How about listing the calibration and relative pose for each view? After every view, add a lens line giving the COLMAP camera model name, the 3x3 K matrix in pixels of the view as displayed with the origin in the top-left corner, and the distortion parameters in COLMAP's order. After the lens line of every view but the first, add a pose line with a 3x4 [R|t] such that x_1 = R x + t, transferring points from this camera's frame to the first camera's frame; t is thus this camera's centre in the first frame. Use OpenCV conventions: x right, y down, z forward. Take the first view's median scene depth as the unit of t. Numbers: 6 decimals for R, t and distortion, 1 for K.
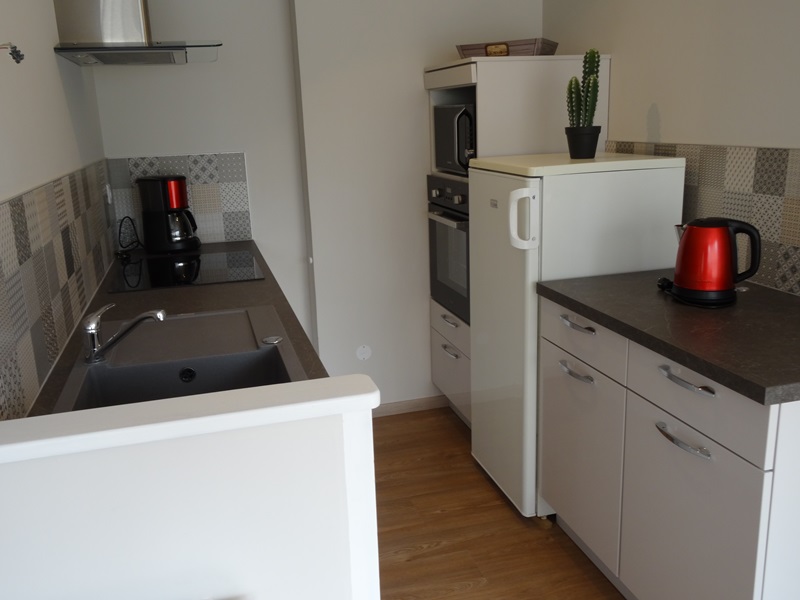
lens RADIAL K [[723.2, 0, 400.0], [0, 723.2, 300.0], [0, 0, 1]] dist [0.001471, 0.011199]
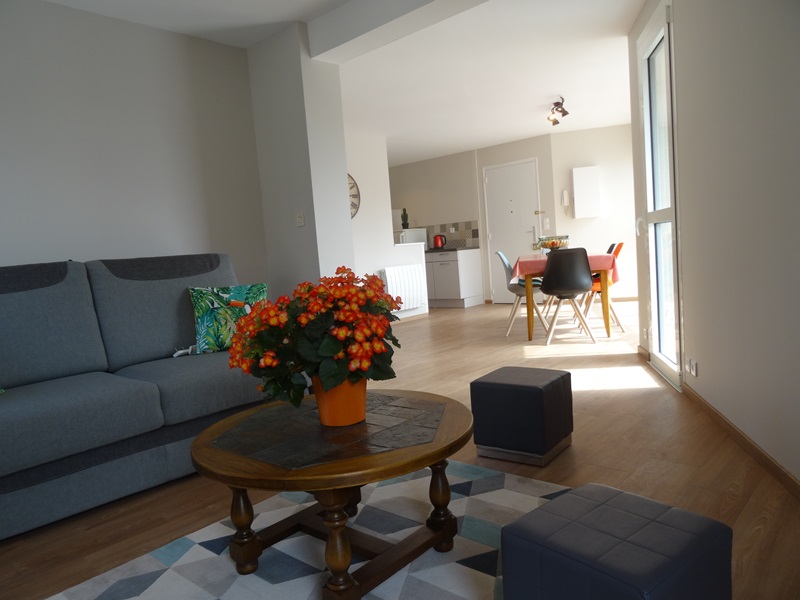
lens RADIAL K [[568.7, 0, 400.0], [0, 568.7, 300.0], [0, 0, 1]] dist [-0.004913, -0.001890]
pose [[0.841537, -0.077390, 0.534627, -0.517890], [0.180700, 0.973001, -0.143587, 0.223496], [-0.509080, 0.217441, 0.832801, -0.569303]]
